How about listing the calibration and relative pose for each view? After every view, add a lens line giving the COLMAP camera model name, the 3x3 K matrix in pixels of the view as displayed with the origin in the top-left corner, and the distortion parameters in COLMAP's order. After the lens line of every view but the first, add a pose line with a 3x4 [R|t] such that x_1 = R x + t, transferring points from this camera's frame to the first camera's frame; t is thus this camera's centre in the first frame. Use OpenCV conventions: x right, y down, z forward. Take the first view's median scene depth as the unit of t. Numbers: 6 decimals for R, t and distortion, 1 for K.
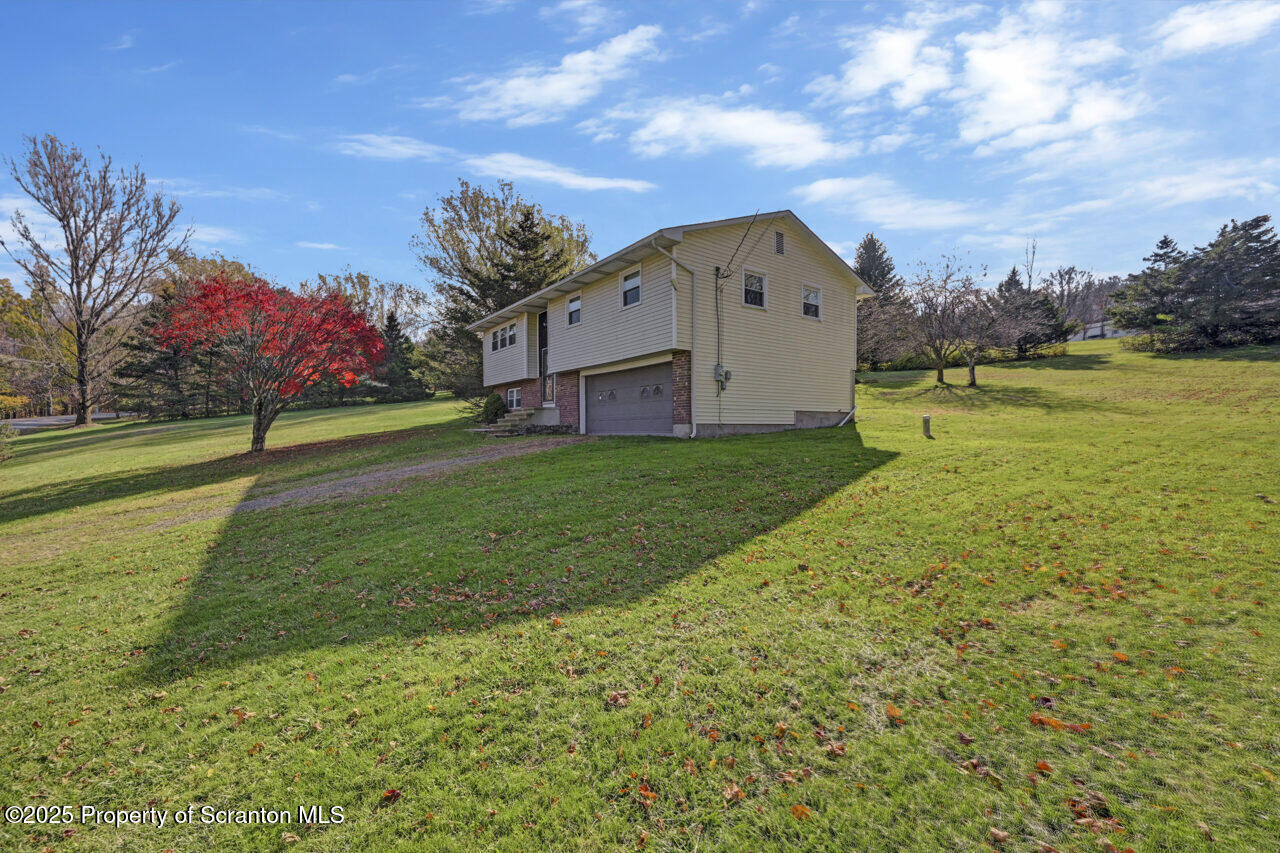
lens RADIAL K [[511.1, 0, 641.9], [0, 511.1, 418.5], [0, 0, 1]] dist [-0.000462, -0.000187]
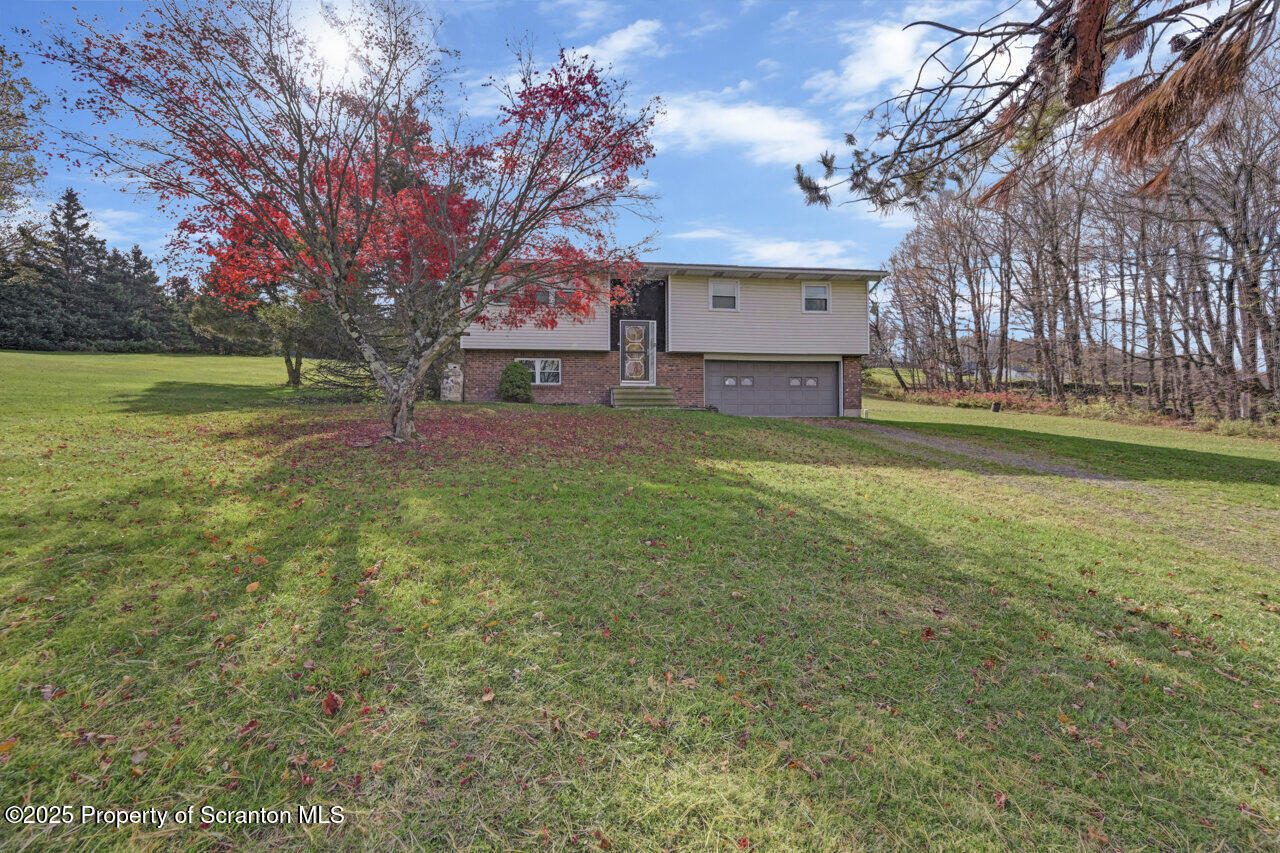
lens RADIAL K [[510.9, 0, 642.1], [0, 510.9, 433.0], [0, 0, 1]] dist [-0.000898, 0.000076]
pose [[0.509098, 0.004120, 0.860699, -0.883872], [-0.018411, 0.999812, 0.006104, 0.049484], [-0.860512, -0.018954, 0.509078, 0.490976]]
